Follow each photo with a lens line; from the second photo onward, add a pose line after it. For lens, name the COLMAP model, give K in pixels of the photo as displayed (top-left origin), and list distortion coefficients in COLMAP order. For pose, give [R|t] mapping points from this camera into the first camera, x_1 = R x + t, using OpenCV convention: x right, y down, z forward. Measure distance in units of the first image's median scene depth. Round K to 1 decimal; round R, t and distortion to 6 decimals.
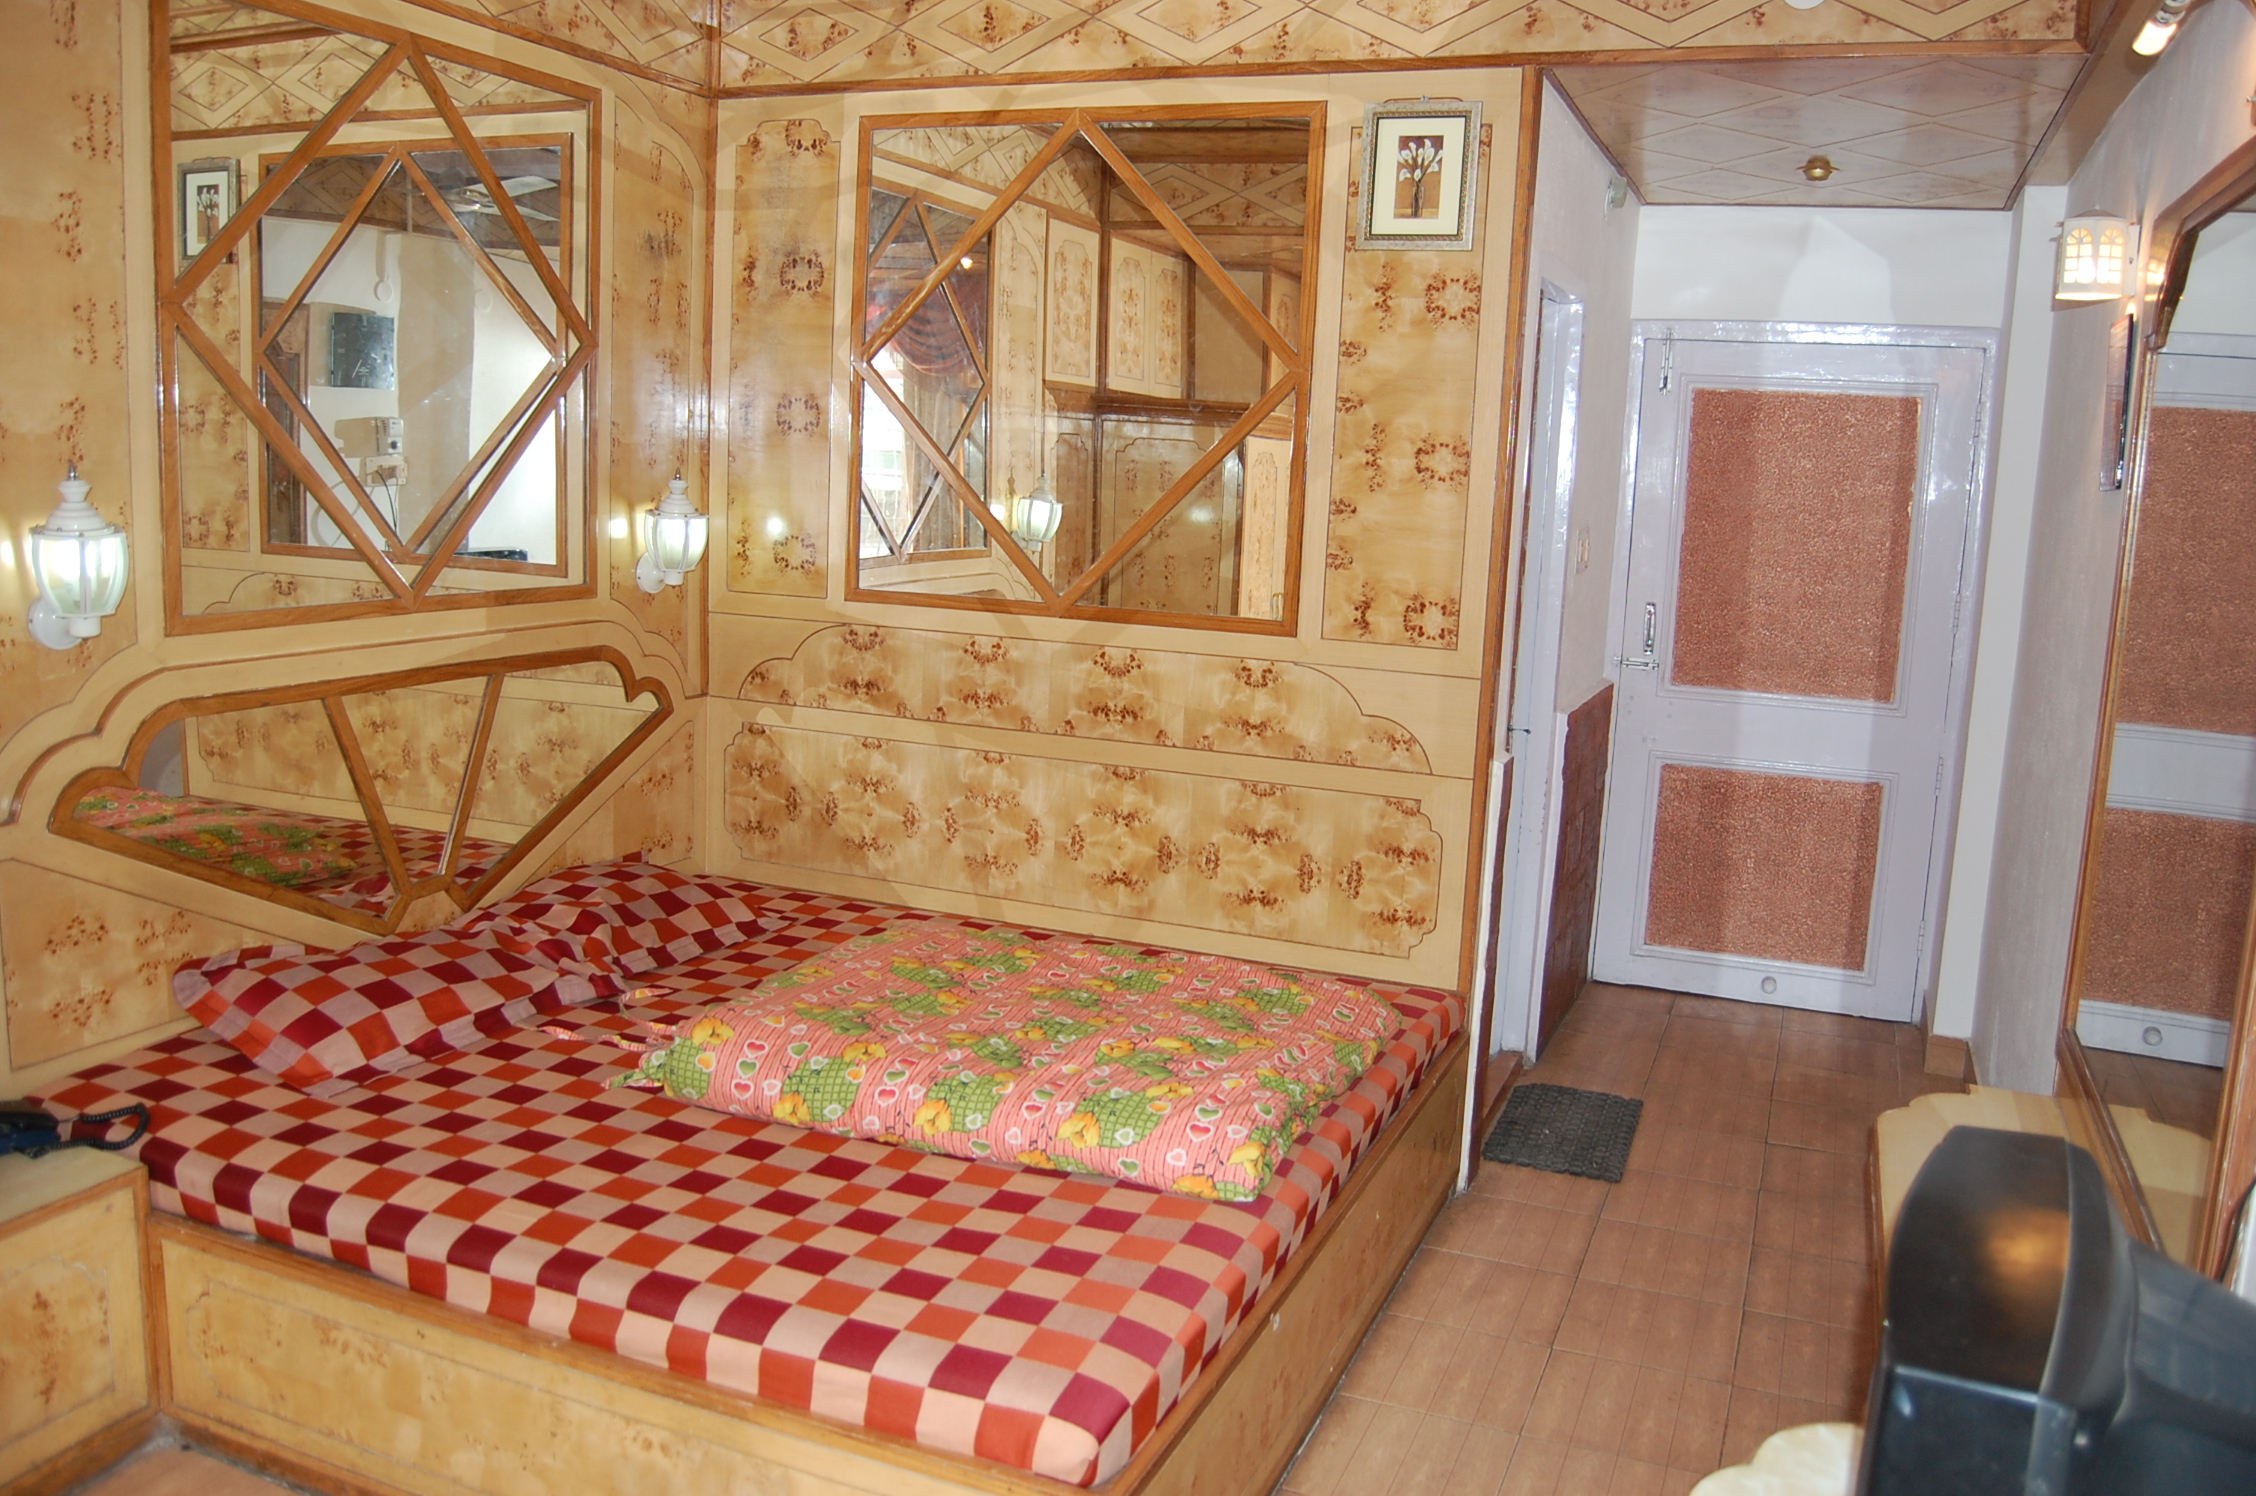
lens RADIAL K [[1786.2, 0, 1127.2], [0, 1786.2, 746.2], [0, 0, 1]] dist [-0.036431, -0.004024]
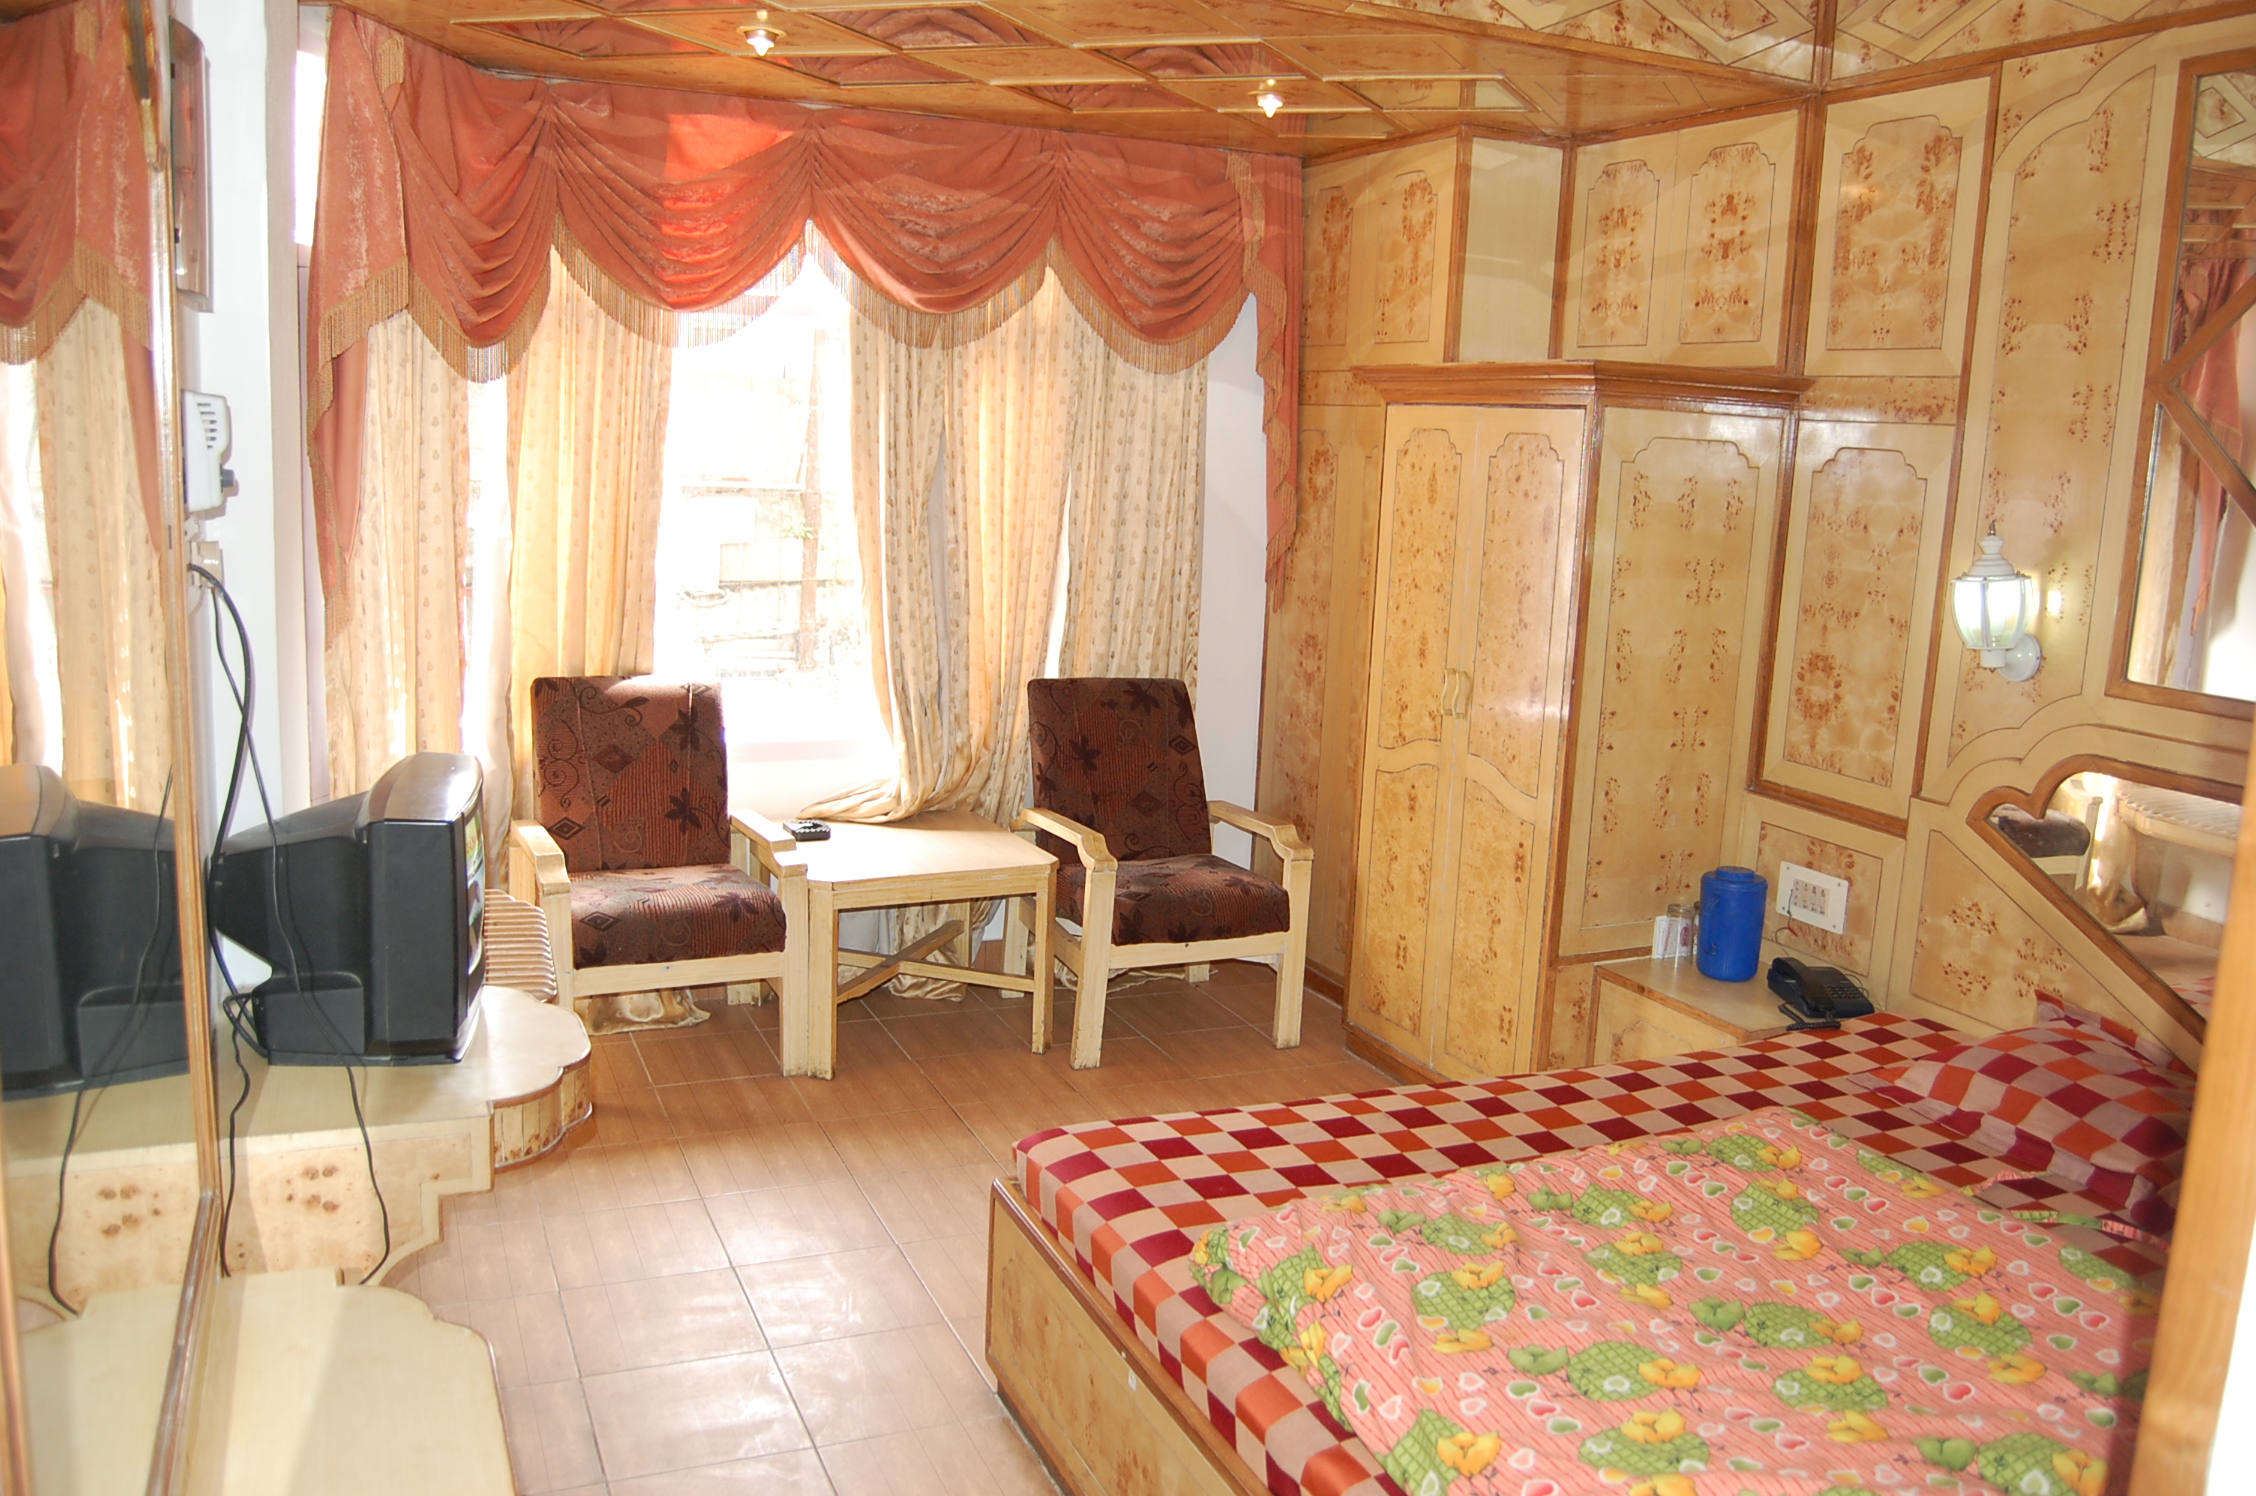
lens RADIAL K [[1786.2, 0, 1129.3], [0, 1786.2, 738.7], [0, 0, 1]] dist [-0.036431, -0.004024]
pose [[-0.704215, 0.053122, -0.707997, 0.671099], [-0.188901, 0.947235, 0.258964, -0.215342], [0.684396, 0.316108, -0.657022, 1.395031]]
